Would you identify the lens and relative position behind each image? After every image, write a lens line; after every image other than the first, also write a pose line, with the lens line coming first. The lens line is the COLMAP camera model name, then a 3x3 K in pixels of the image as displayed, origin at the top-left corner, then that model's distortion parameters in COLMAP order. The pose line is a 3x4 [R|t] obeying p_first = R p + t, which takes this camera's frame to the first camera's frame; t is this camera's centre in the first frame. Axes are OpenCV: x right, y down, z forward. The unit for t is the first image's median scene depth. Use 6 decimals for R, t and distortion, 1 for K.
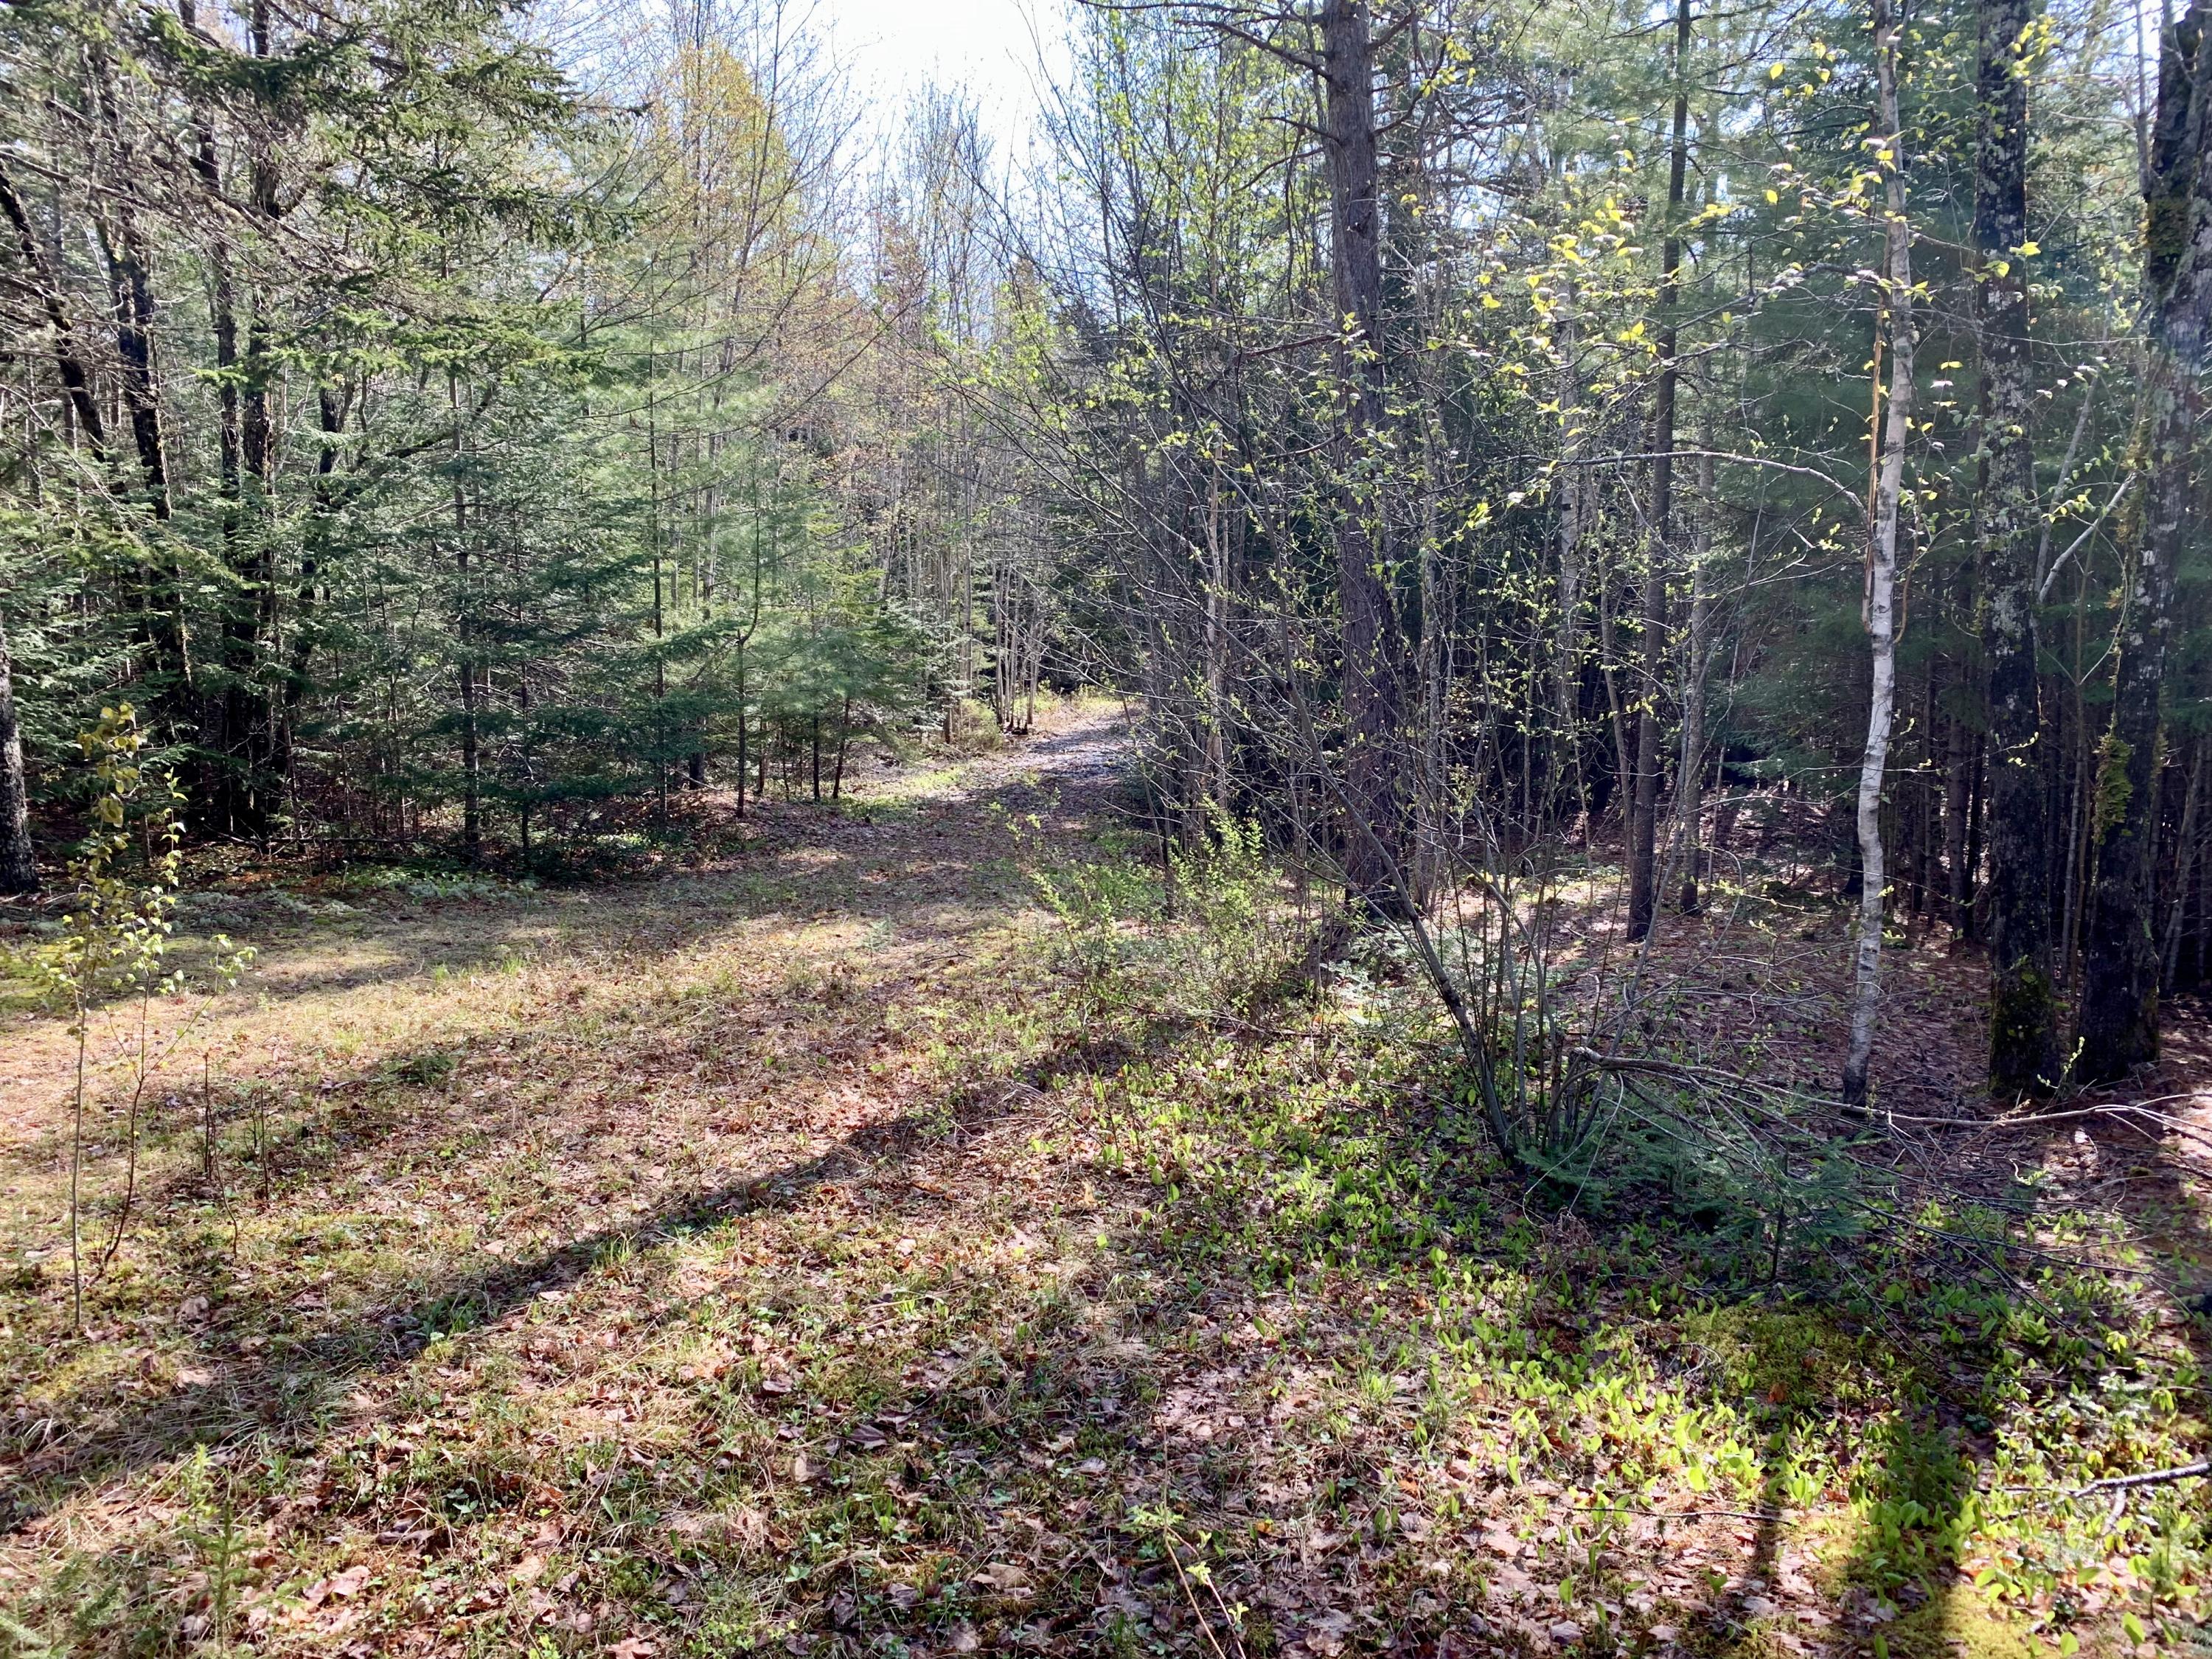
lens RADIAL K [[1691.9, 0, 1109.4], [0, 1691.9, 828.5], [0, 0, 1]] dist [-0.000047, -0.000586]
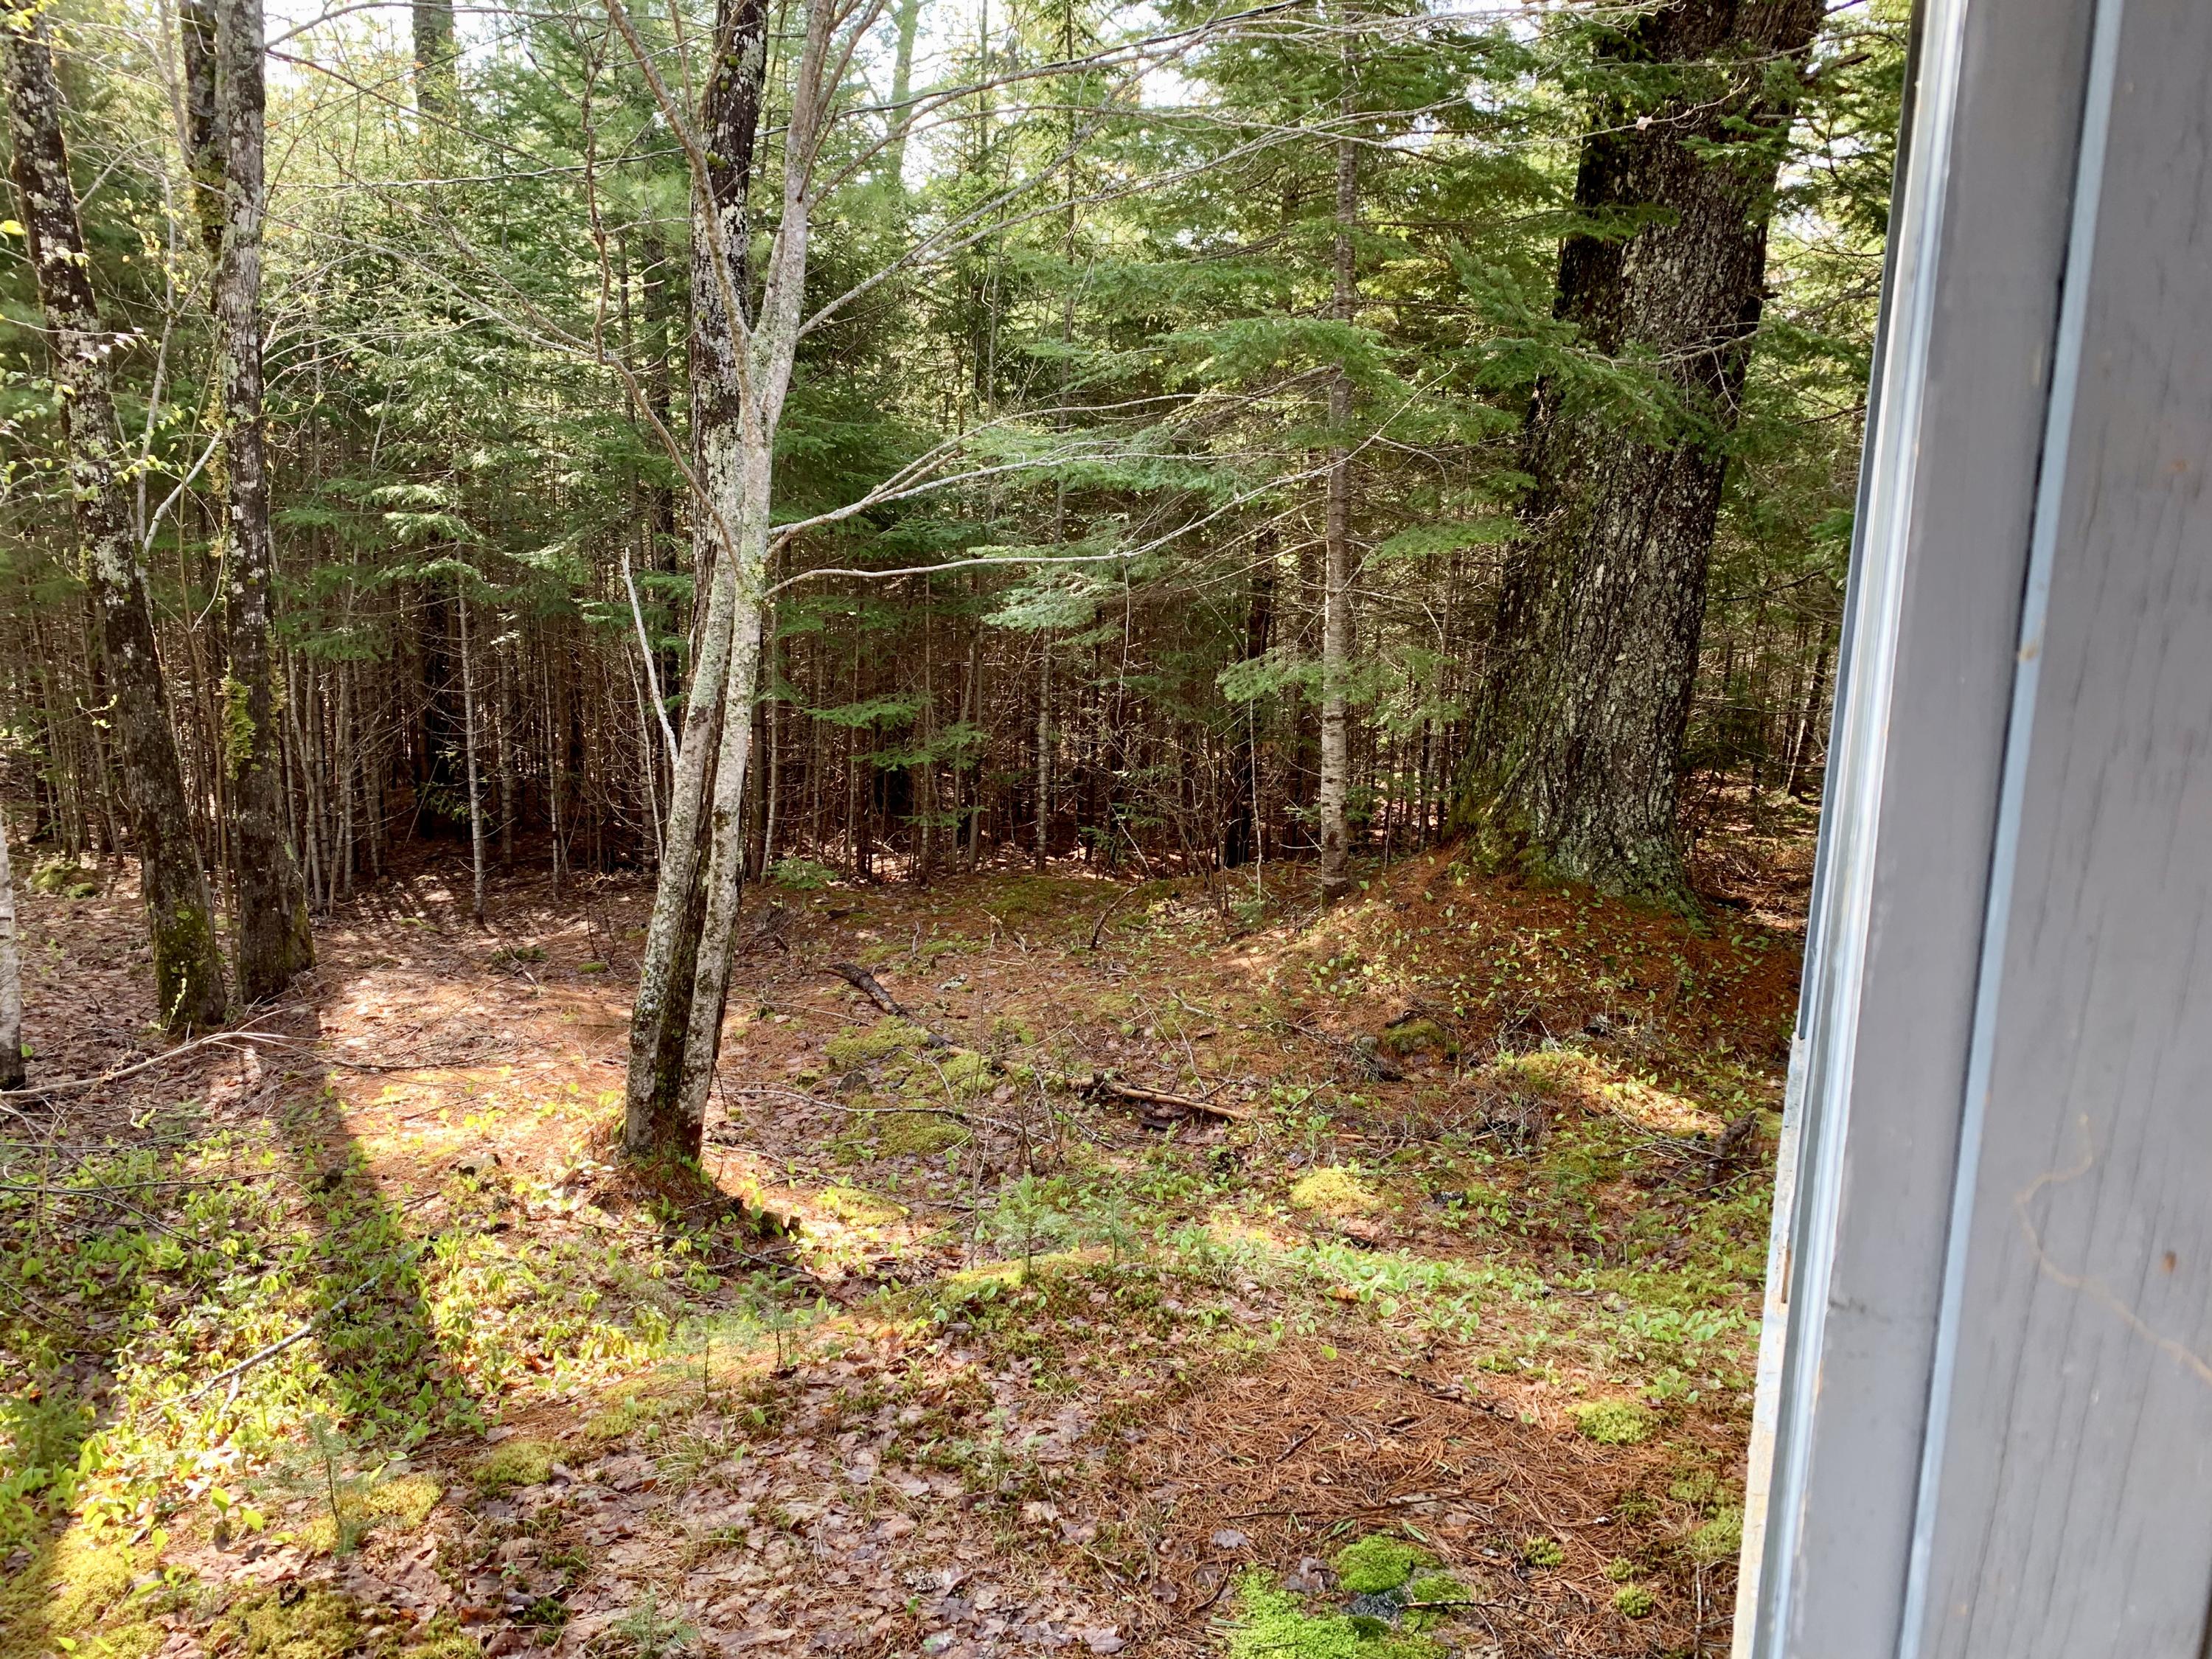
lens RADIAL K [[1691.9, 0, 1104.9], [0, 1691.9, 824.9], [0, 0, 1]] dist [-0.000047, -0.000586]
pose [[0.571521, -0.131110, 0.810045, 0.042230], [0.090836, 0.991195, 0.096342, -0.022054], [-0.815544, 0.018520, 0.578398, -0.095351]]
